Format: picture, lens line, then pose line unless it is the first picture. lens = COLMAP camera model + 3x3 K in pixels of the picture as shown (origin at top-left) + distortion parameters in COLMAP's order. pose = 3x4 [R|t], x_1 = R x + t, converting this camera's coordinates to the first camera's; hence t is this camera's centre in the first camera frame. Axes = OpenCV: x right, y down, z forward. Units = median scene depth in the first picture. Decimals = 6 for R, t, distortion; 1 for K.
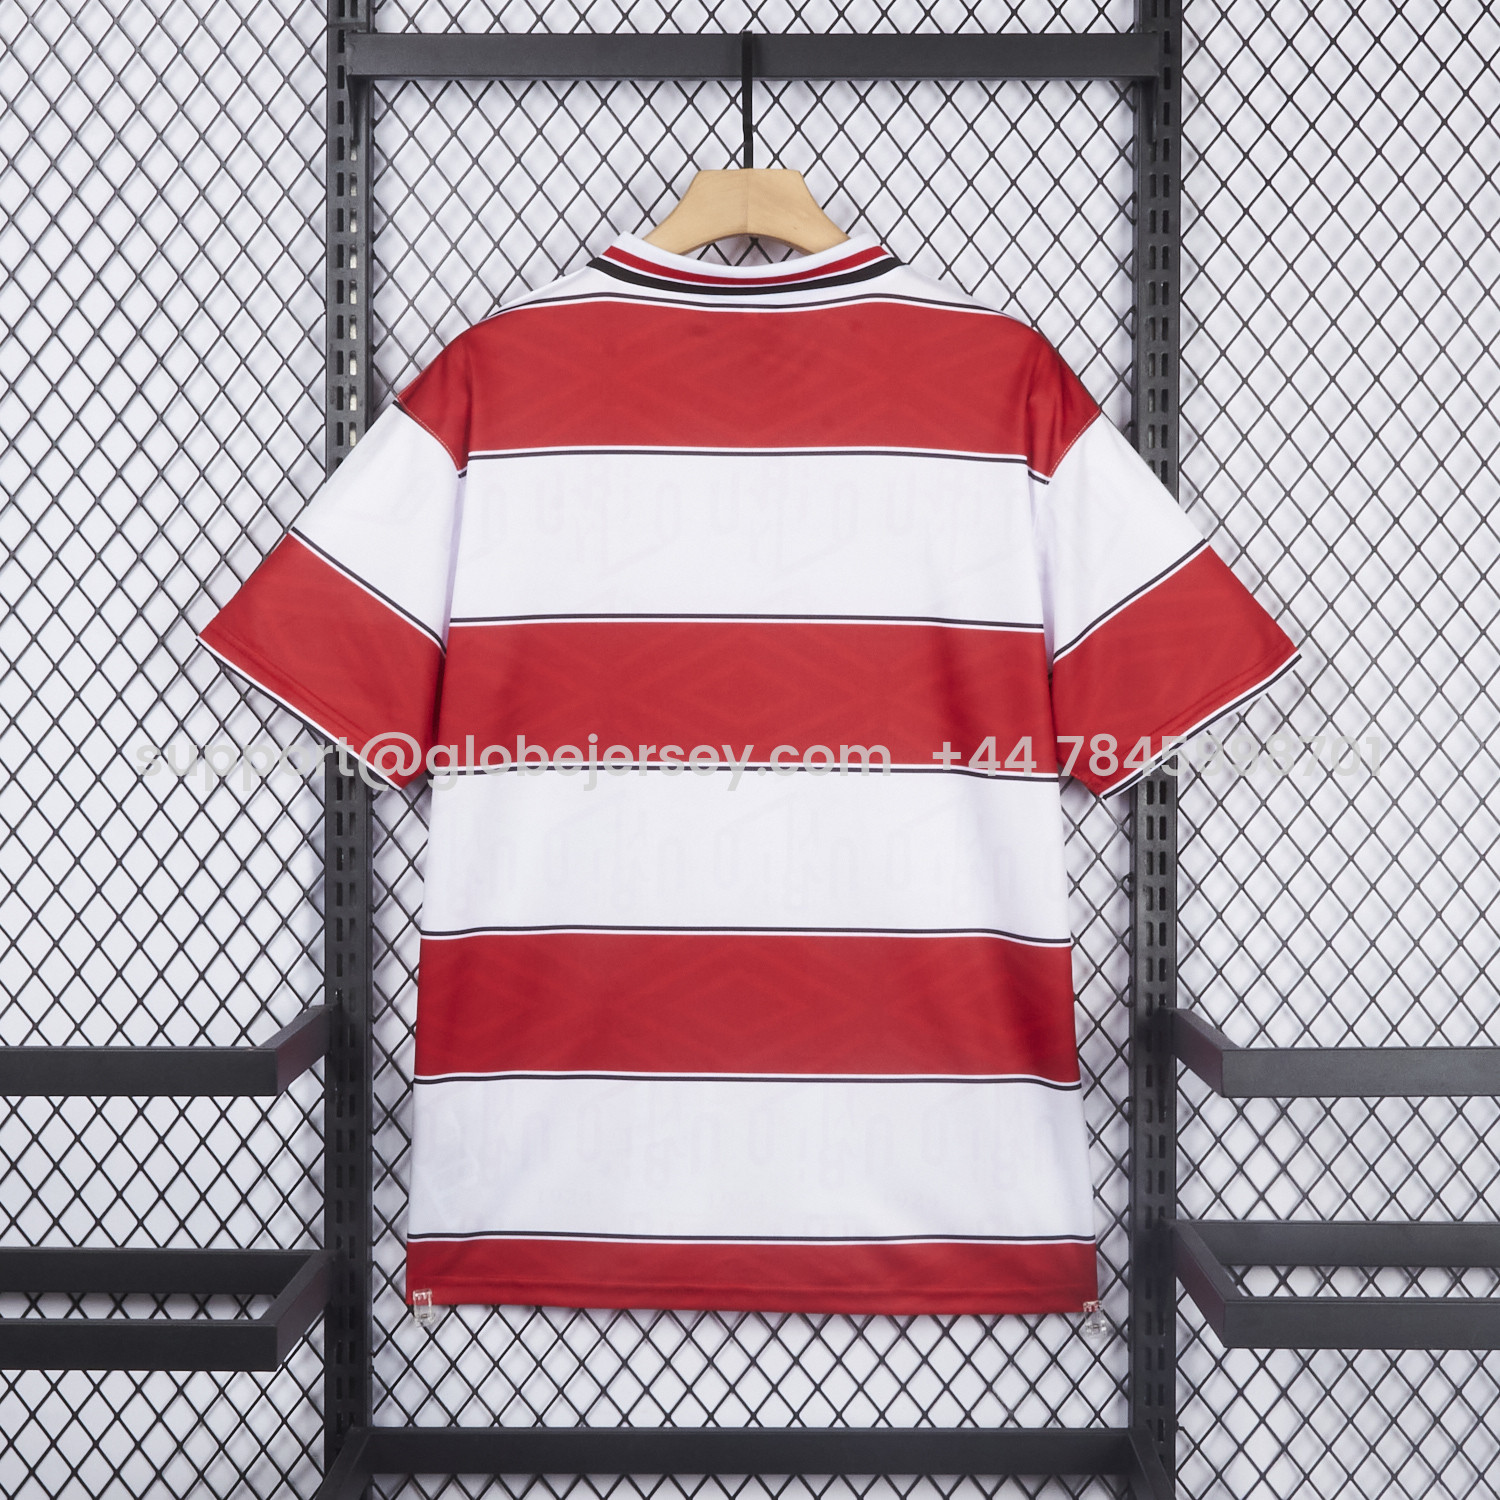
lens RADIAL K [[2685.6, 0, 745.0], [0, 2685.6, 845.0], [0, 0, 1]] dist [0.001818, -0.117571]
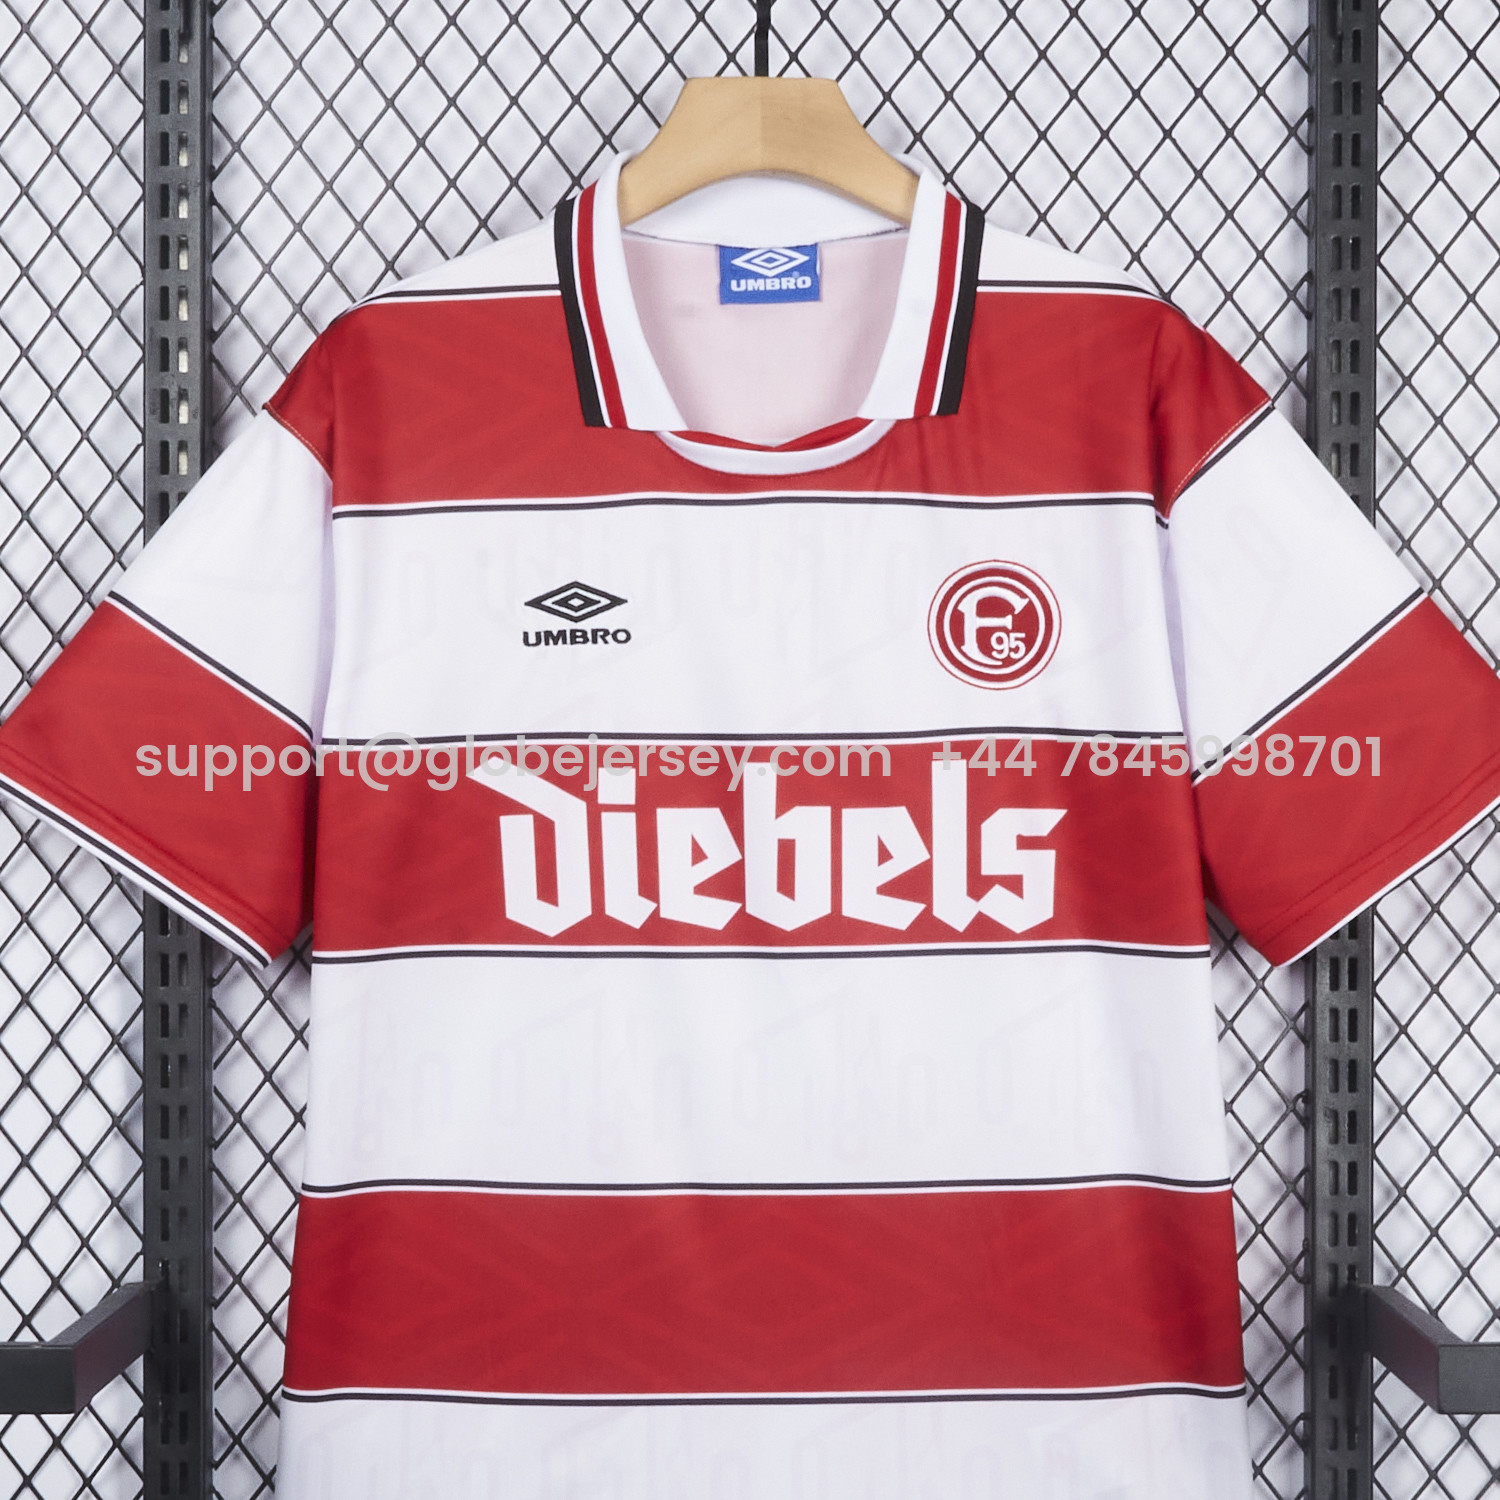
lens RADIAL K [[2685.6, 0, 745.0], [0, 2685.6, 845.0], [0, 0, 1]] dist [0.001818, -0.117571]
pose [[0.999997, -0.001263, -0.002067, 0.000226], [0.001131, 0.998052, -0.062377, -0.009965], [0.002142, 0.062374, 0.998051, 0.314624]]
